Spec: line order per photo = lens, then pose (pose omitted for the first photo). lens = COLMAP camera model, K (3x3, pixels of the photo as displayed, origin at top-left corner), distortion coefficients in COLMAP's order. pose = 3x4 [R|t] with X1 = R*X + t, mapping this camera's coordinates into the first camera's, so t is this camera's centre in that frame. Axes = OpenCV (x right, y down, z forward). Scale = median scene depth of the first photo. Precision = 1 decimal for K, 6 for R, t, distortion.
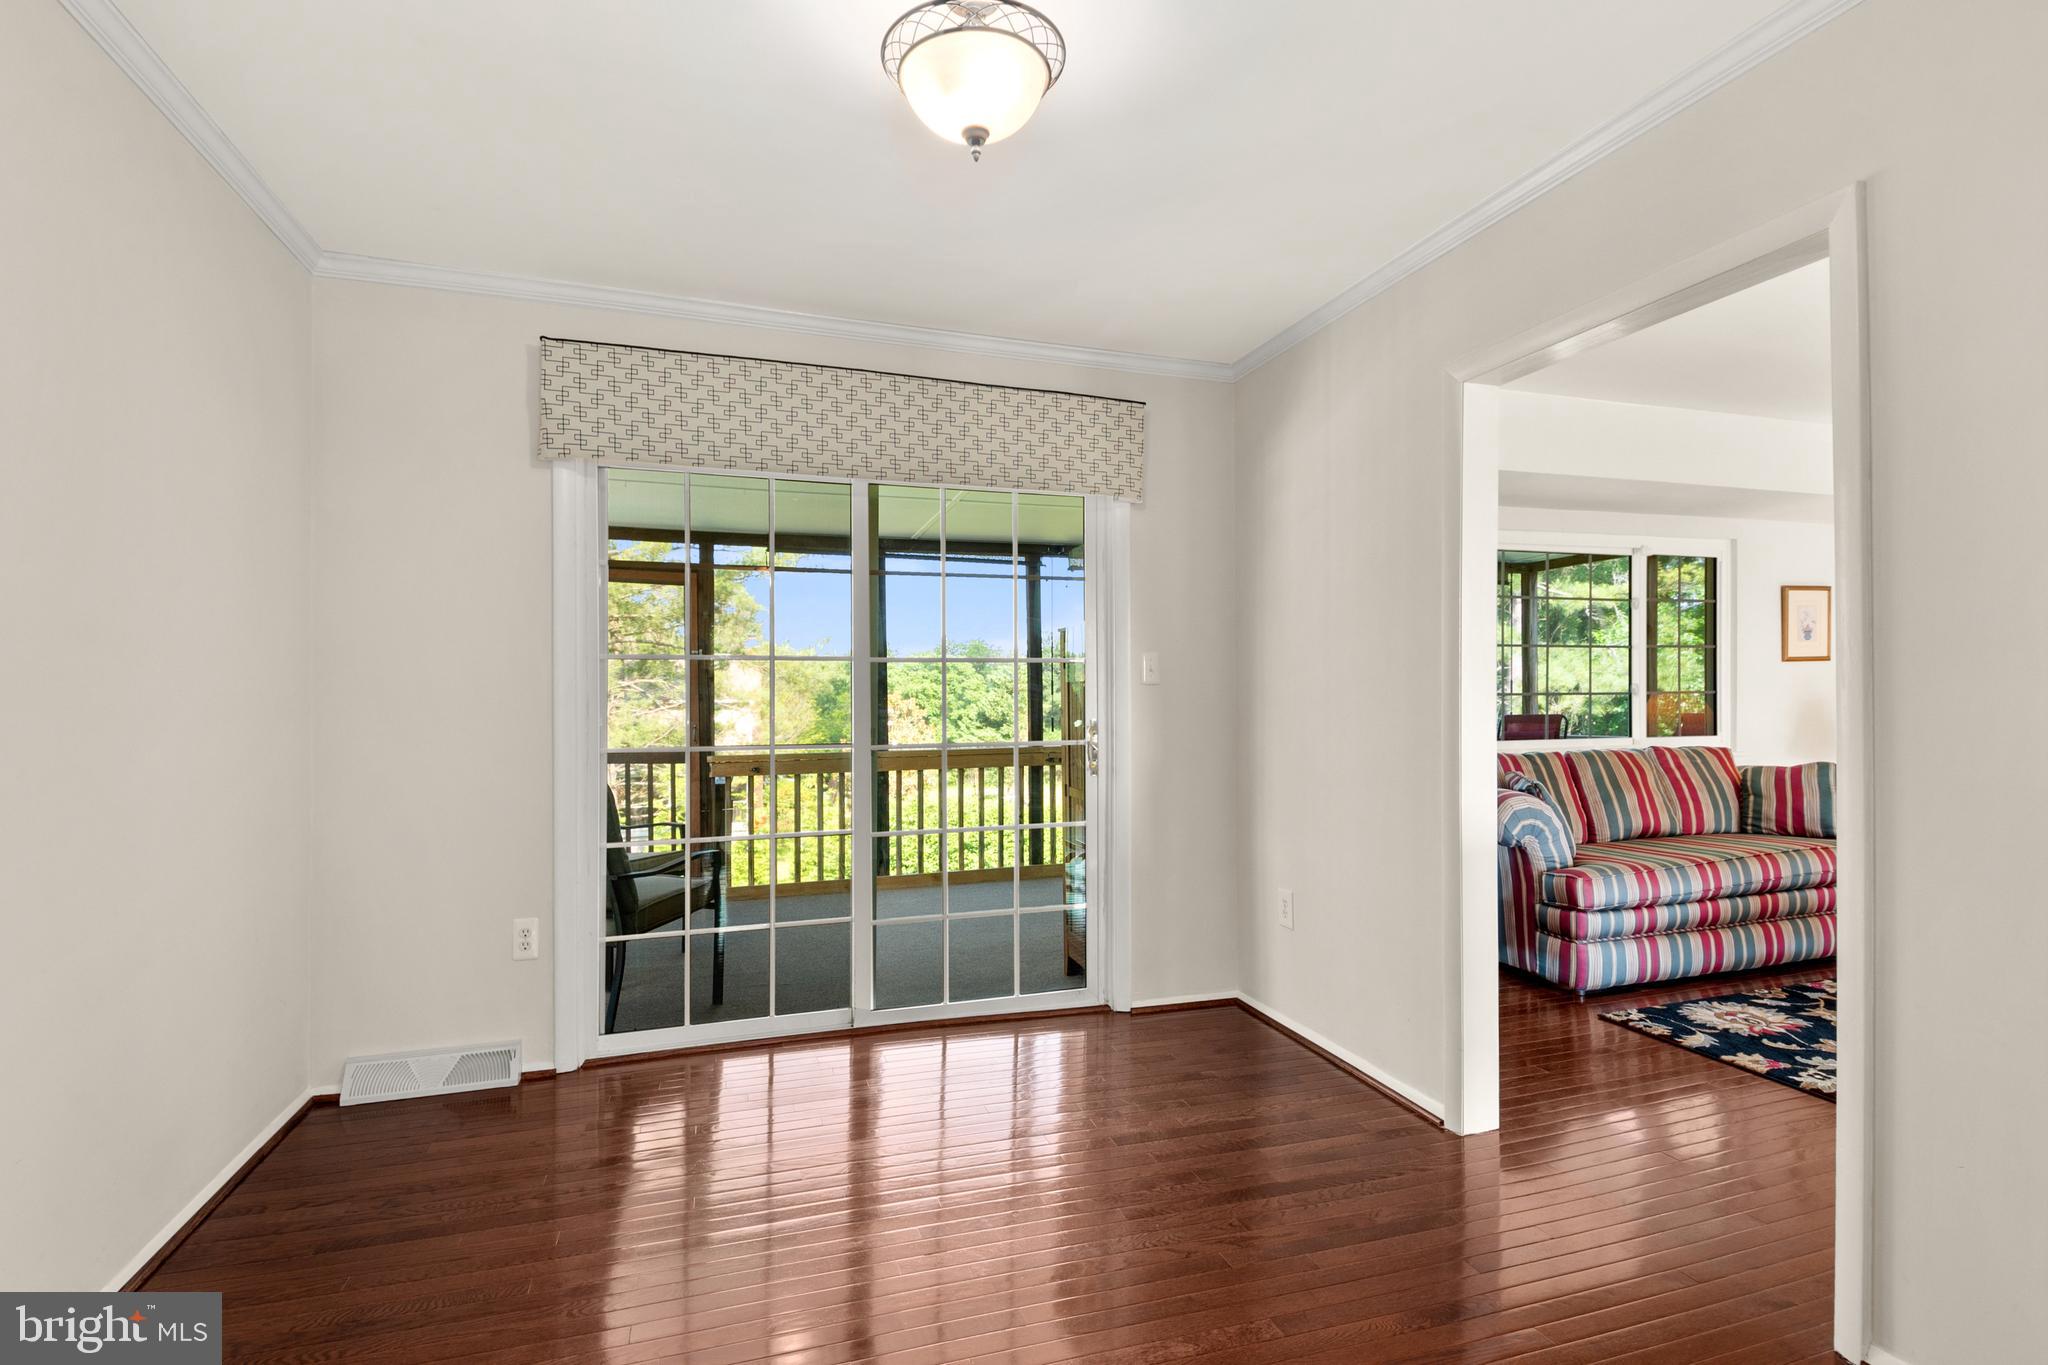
lens RADIAL K [[981.4, 0, 1019.6], [0, 981.4, 703.5], [0, 0, 1]] dist [0.010809, -0.000542]
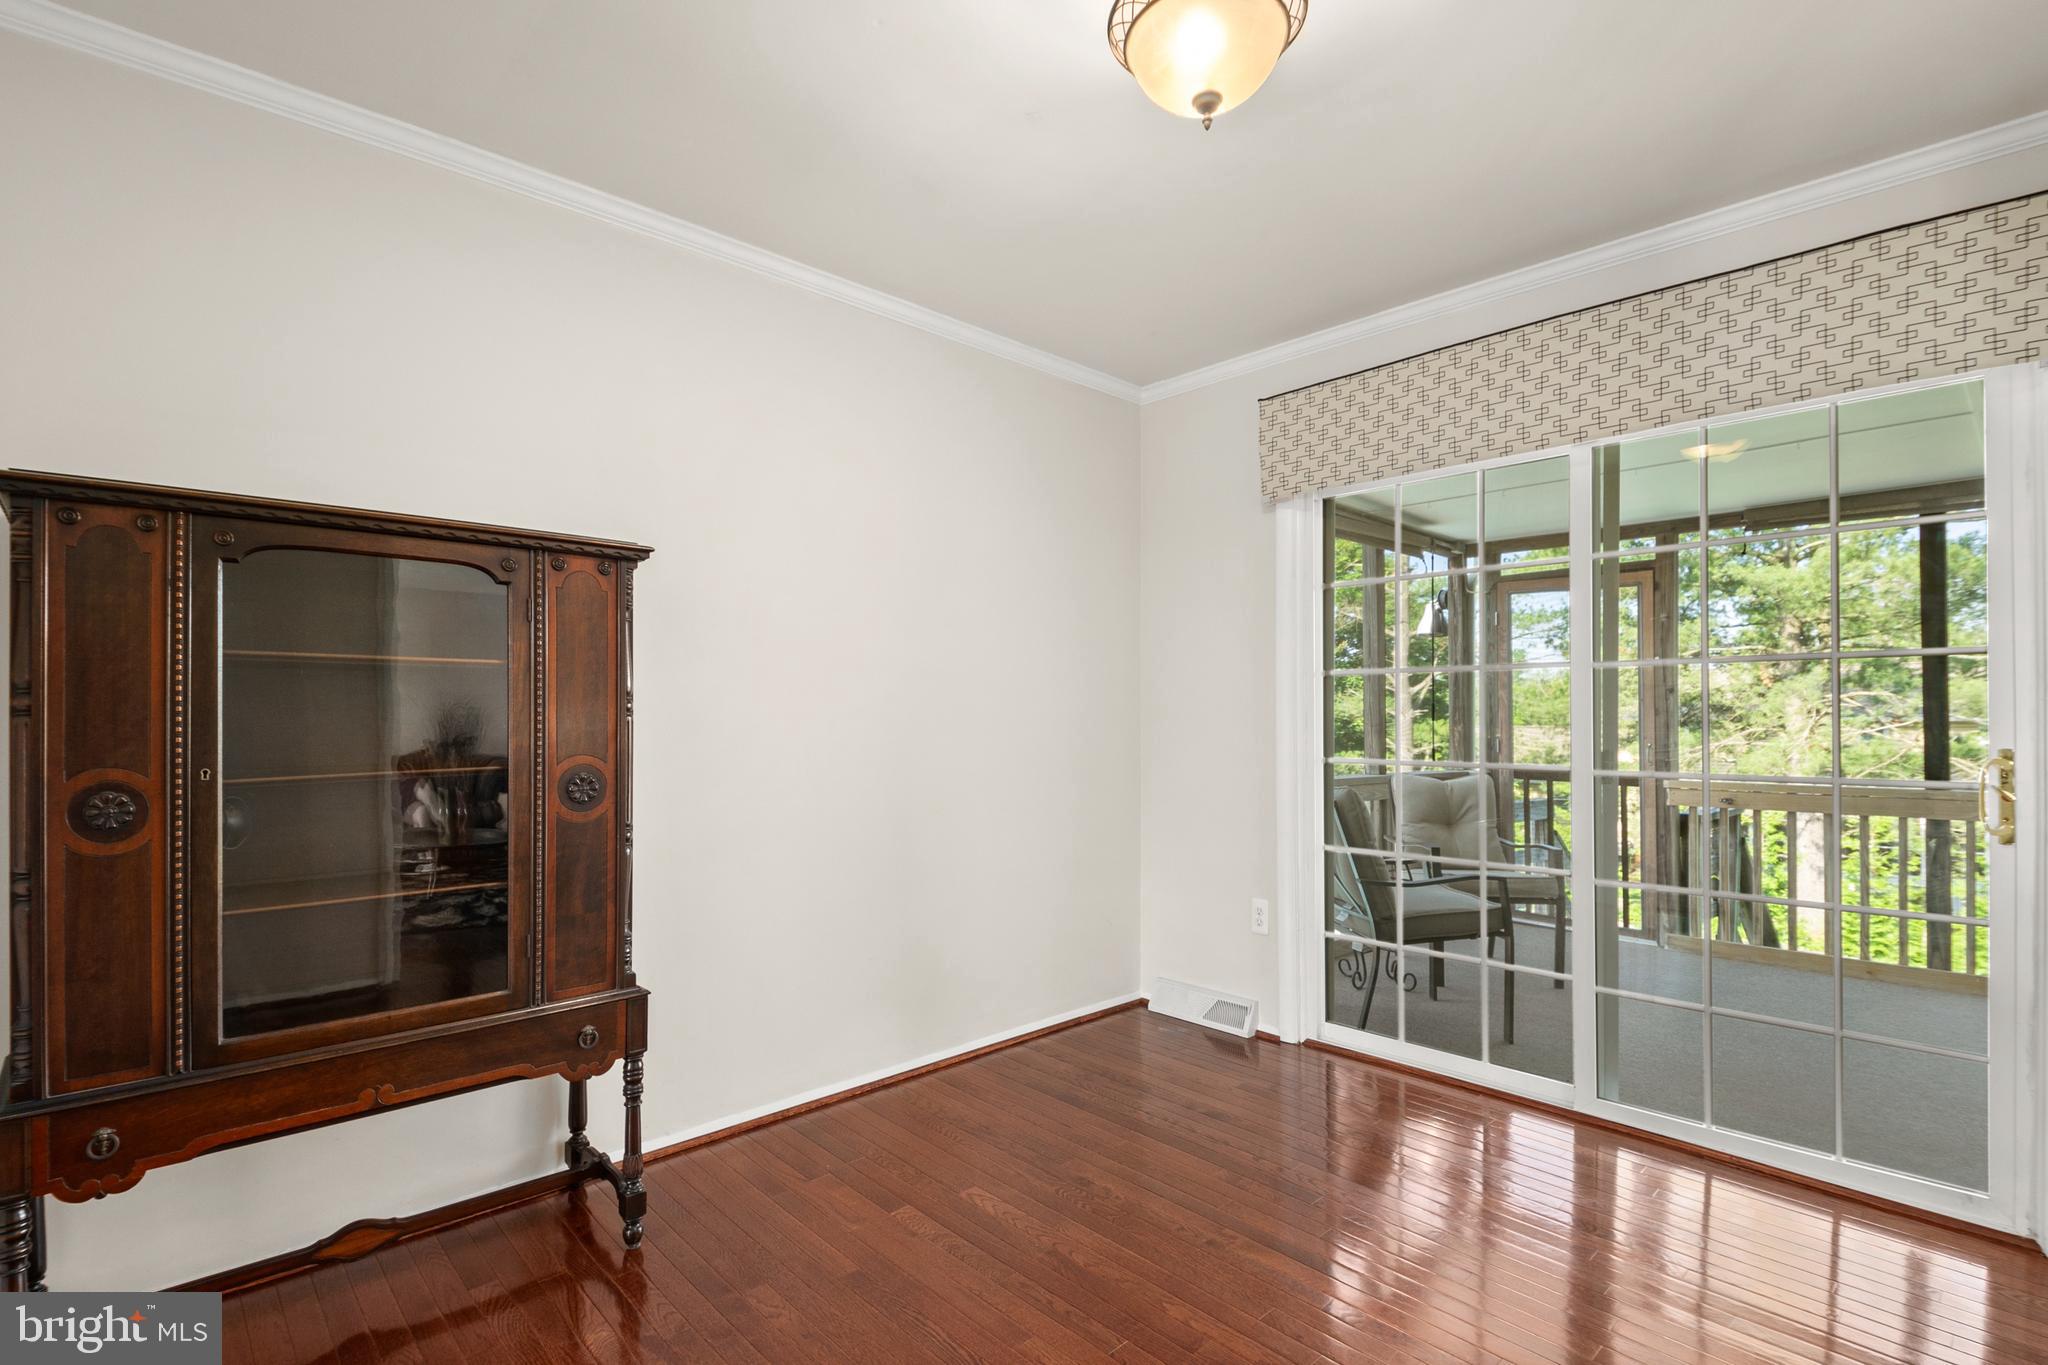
lens RADIAL K [[981.4, 0, 1019.6], [0, 981.4, 703.5], [0, 0, 1]] dist [0.010809, -0.000542]
pose [[0.403422, -0.010740, -0.914951, 0.405609], [-0.004879, 0.999892, -0.013889, 0.001869], [0.915001, 0.010068, 0.403326, 0.231038]]
